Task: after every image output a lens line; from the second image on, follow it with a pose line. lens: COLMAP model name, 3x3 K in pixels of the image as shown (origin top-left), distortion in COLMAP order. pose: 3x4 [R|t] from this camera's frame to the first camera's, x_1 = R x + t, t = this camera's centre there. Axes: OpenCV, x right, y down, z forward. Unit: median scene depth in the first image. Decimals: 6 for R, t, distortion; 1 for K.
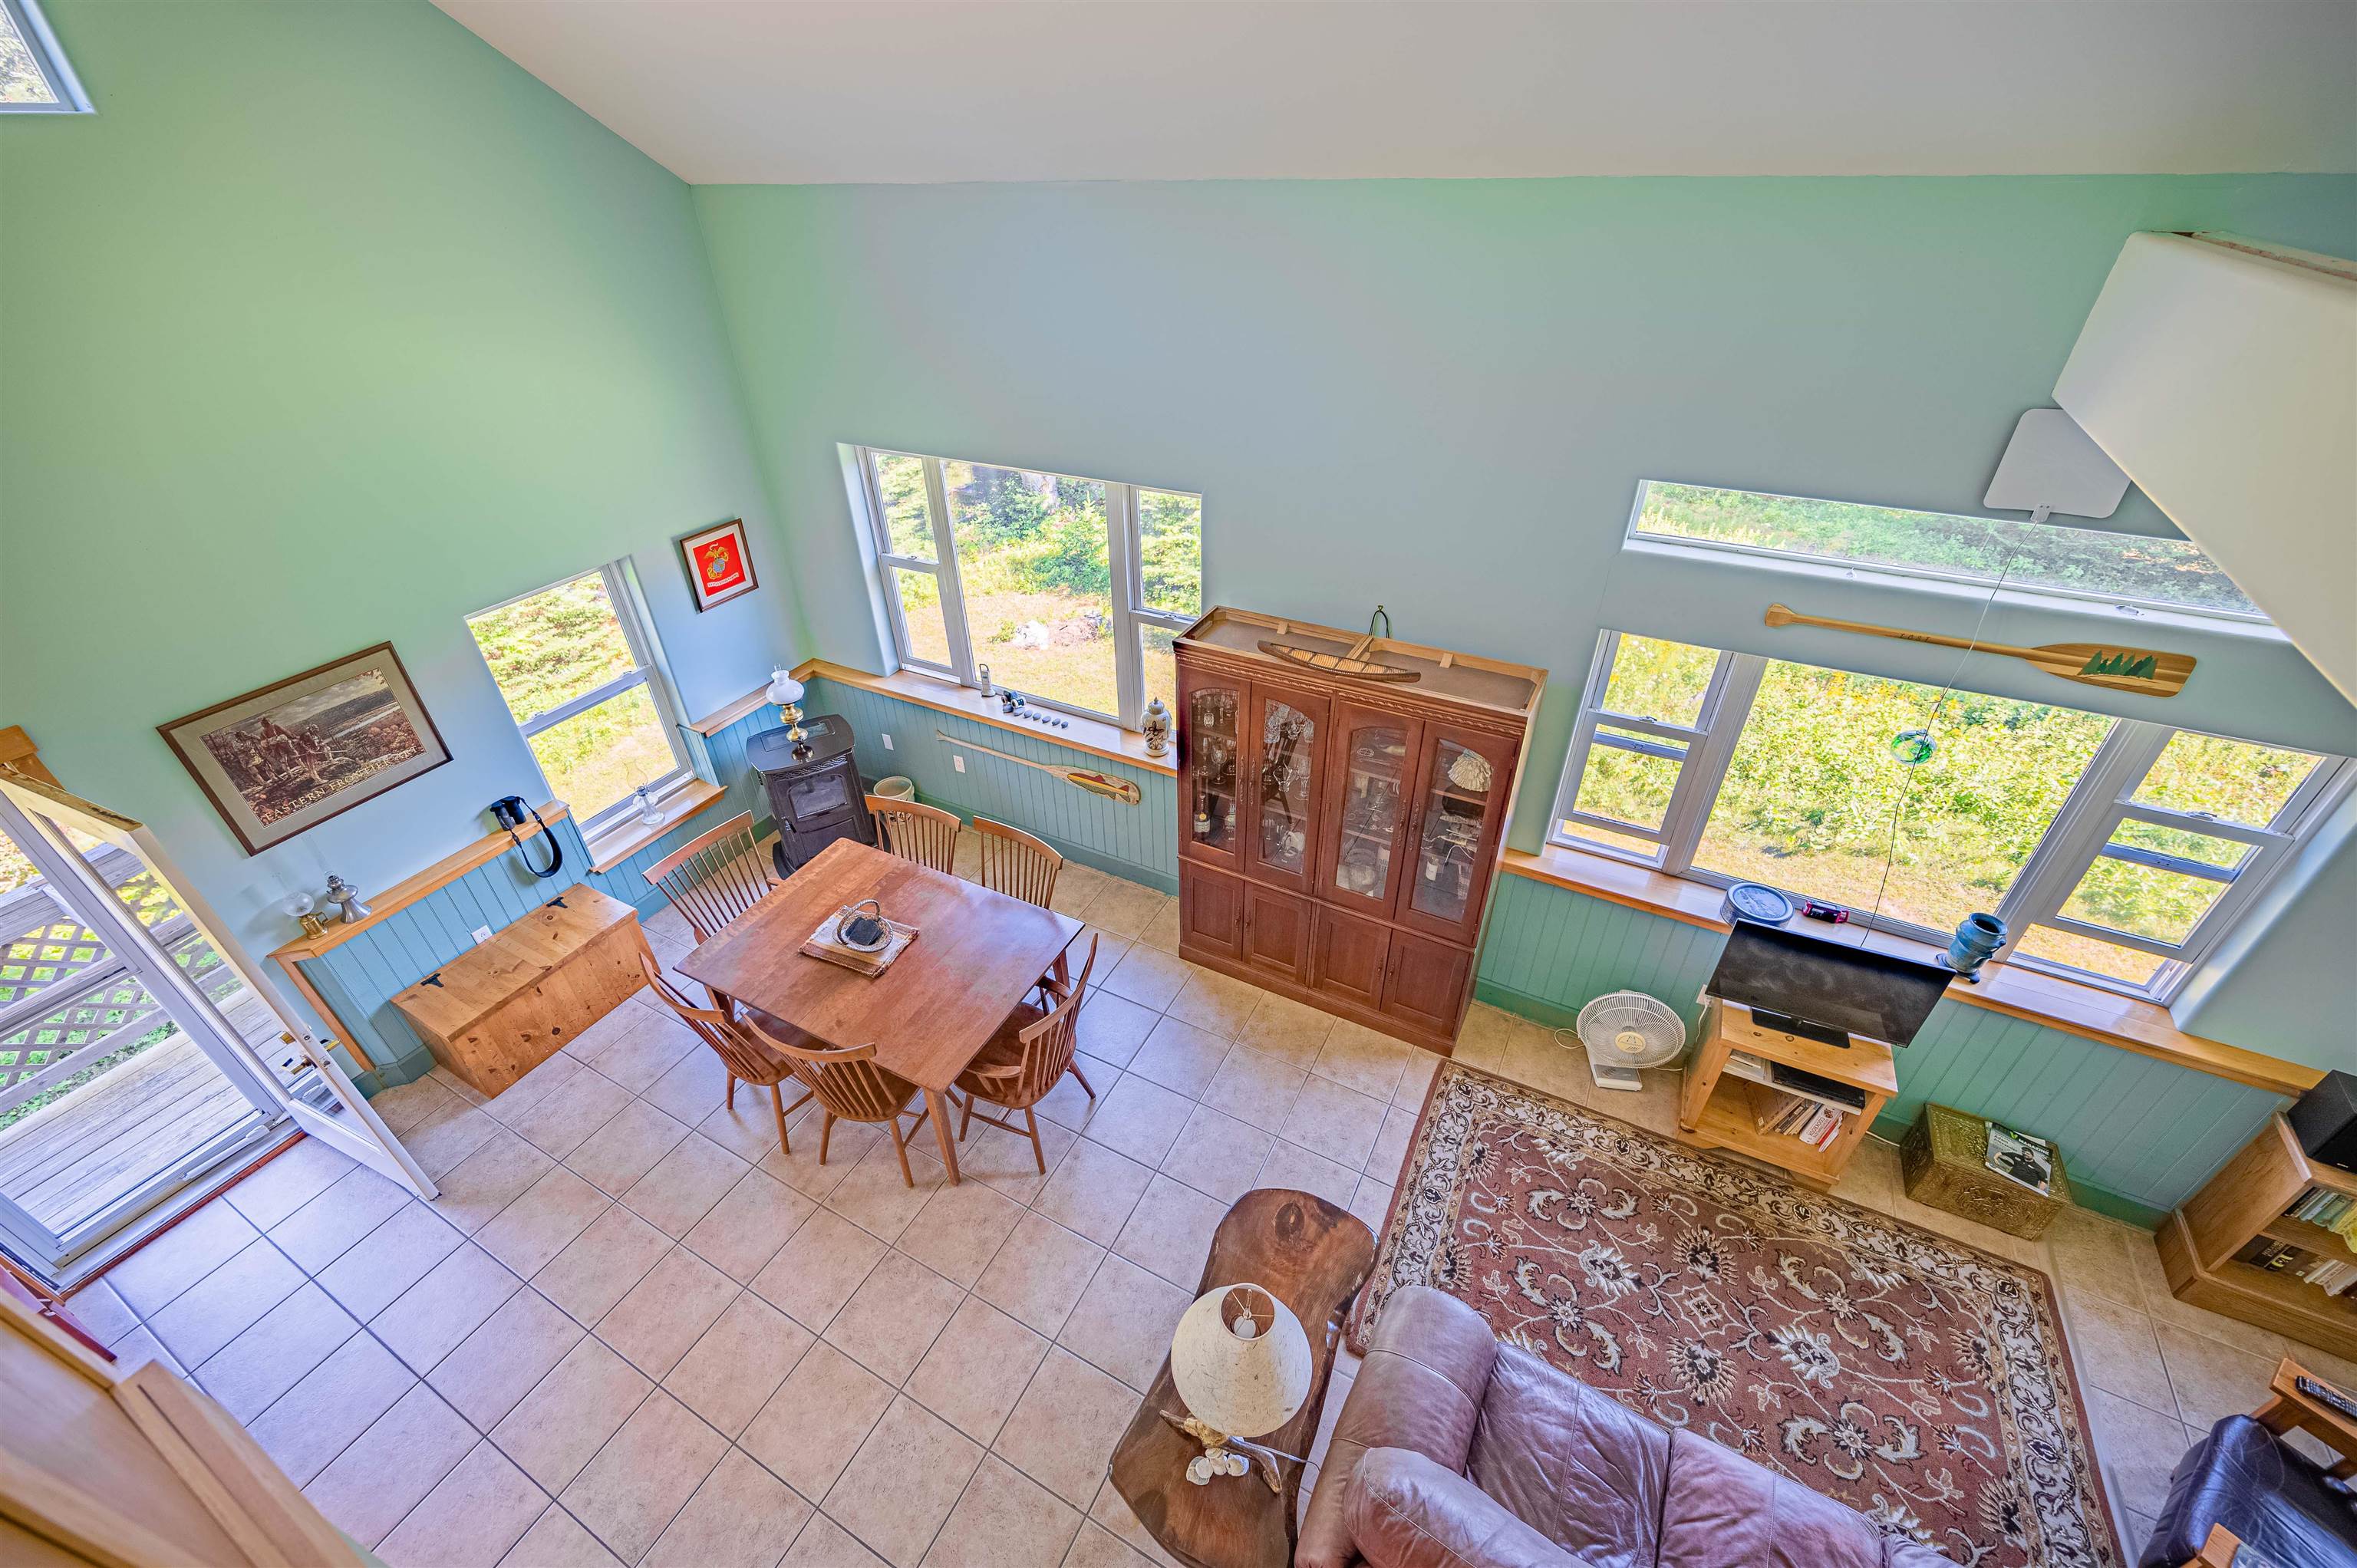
lens RADIAL K [[922.9, 0, 1178.5], [0, 922.9, 784.0], [0, 0, 1]] dist [0.000544, -0.000235]
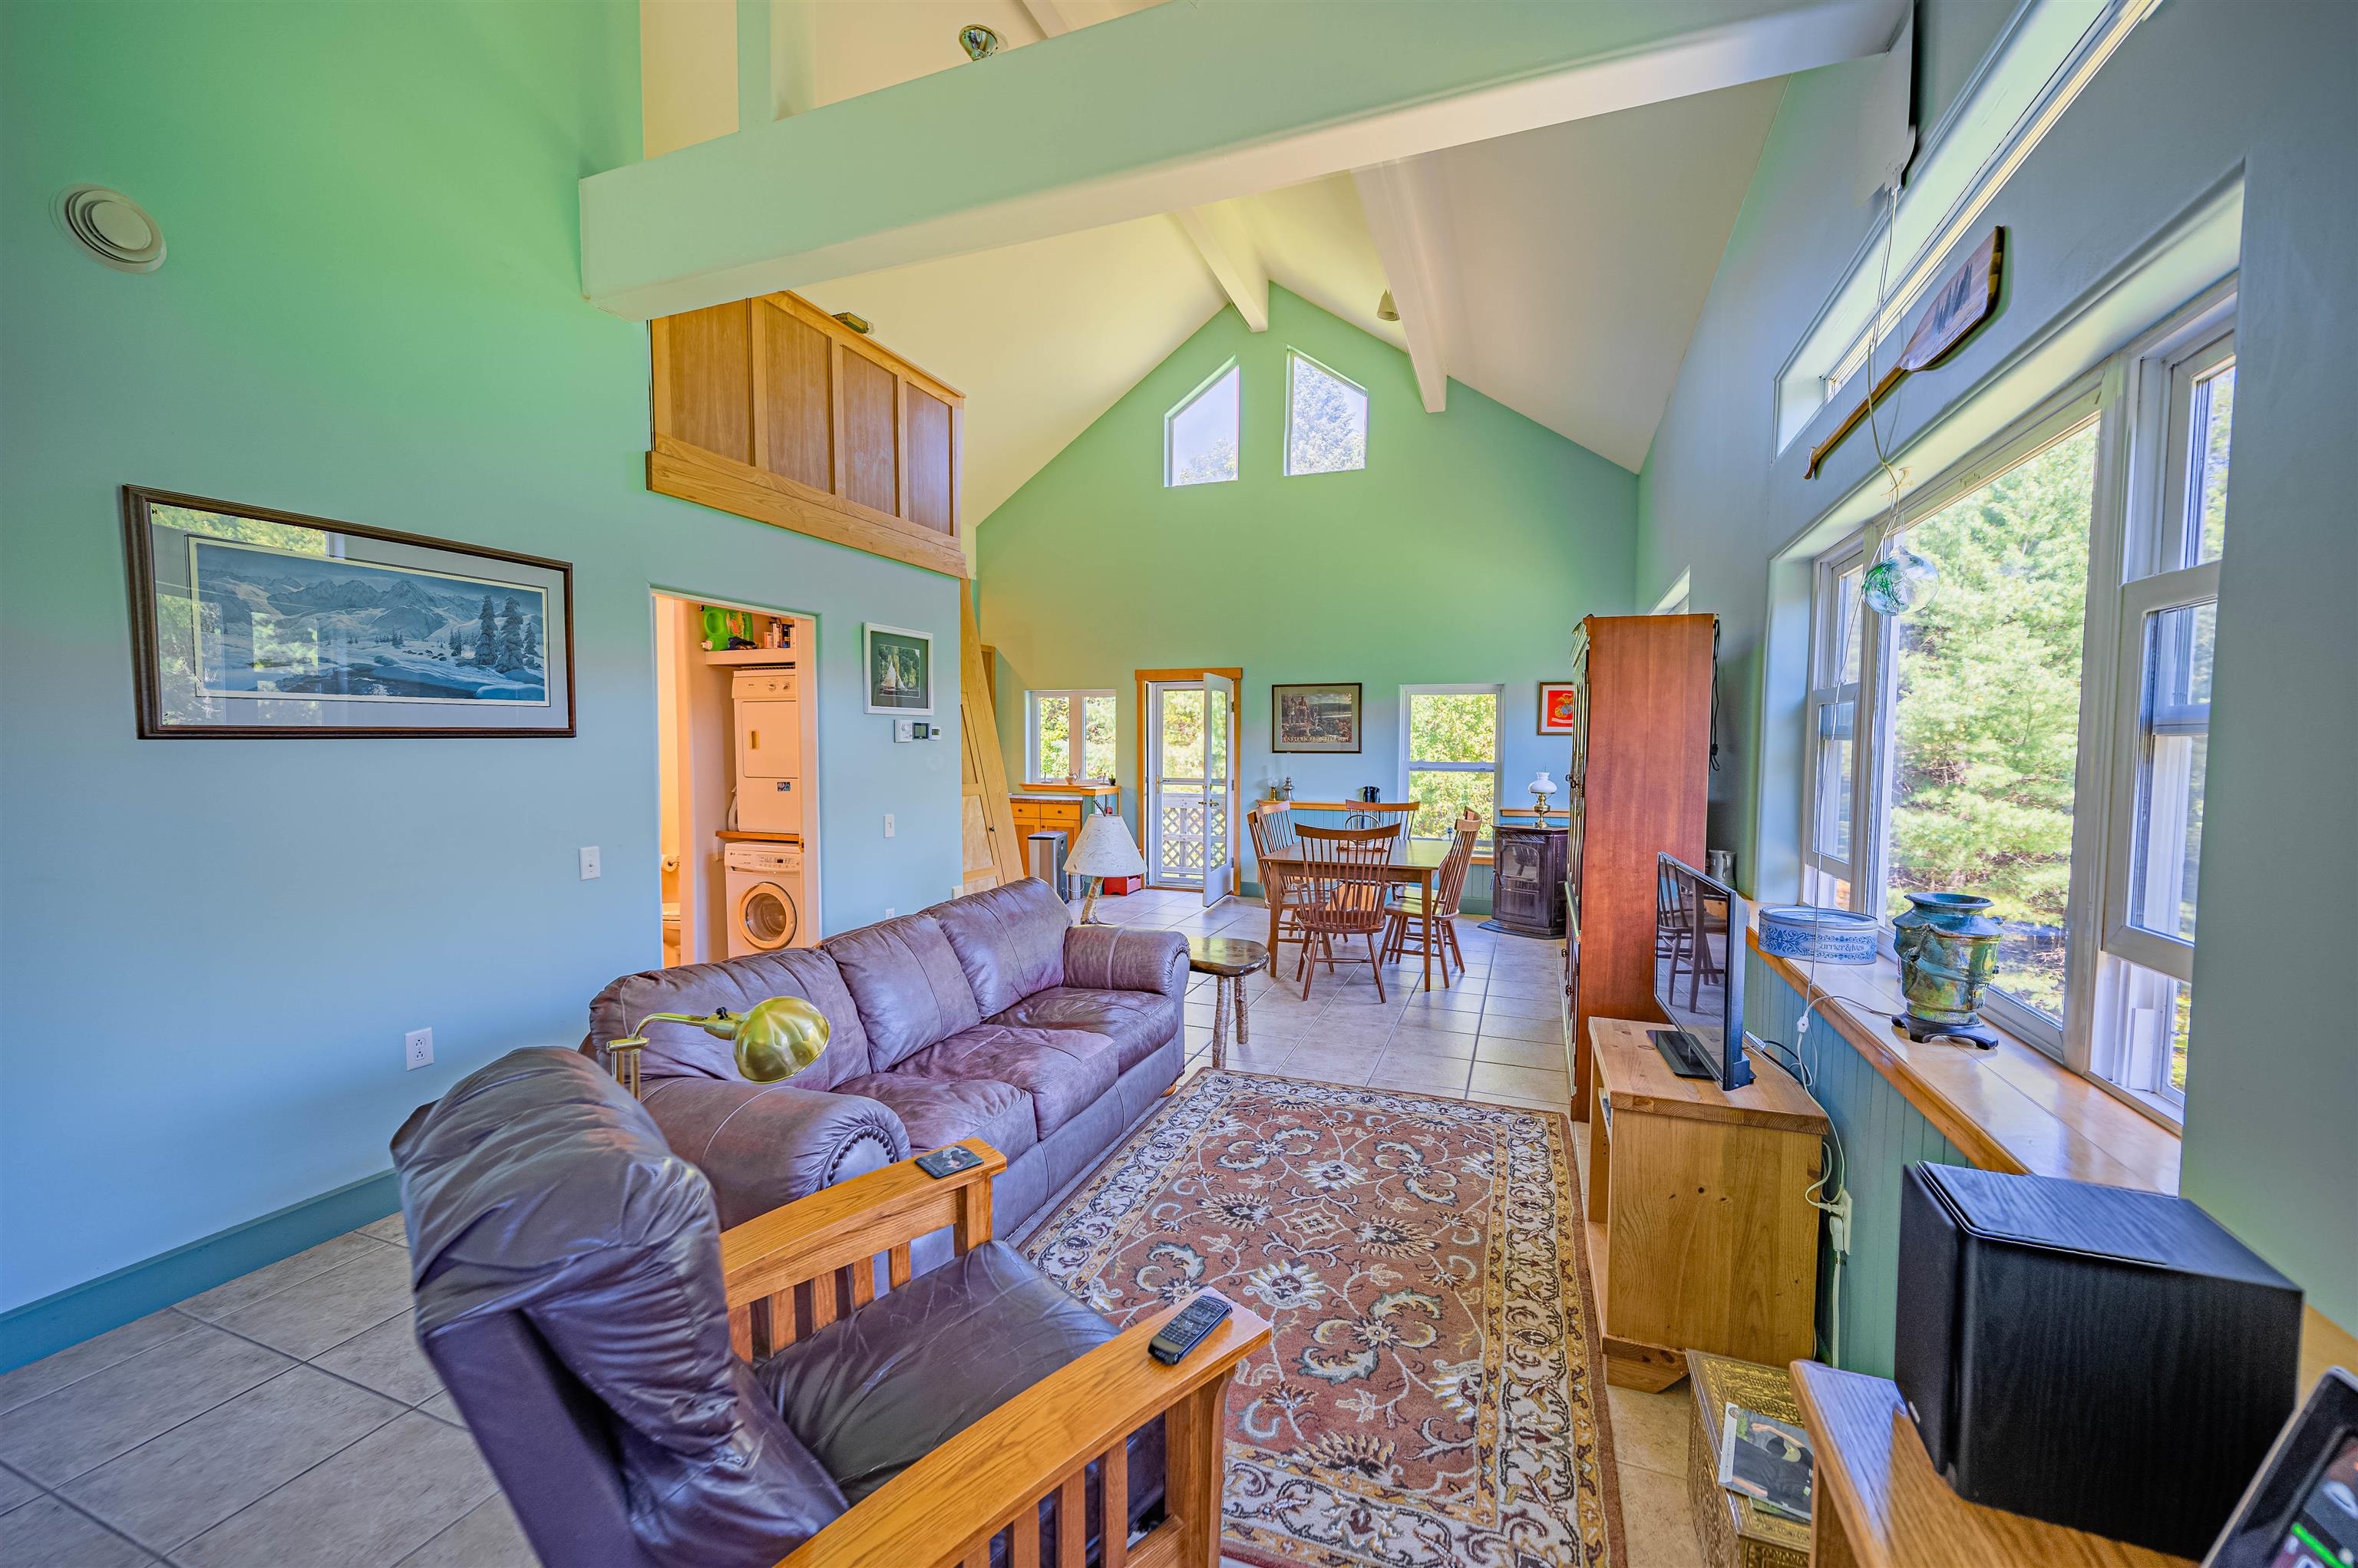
lens RADIAL K [[946.8, 0, 1179.0], [0, 946.8, 784.0], [0, 0, 1]] dist [0.000966, -0.000054]
pose [[0.126819, 0.060147, -0.990101, 1.069332], [-0.564674, 0.825015, -0.022210, 0.276152], [0.815512, 0.561901, 0.138591, 0.470453]]
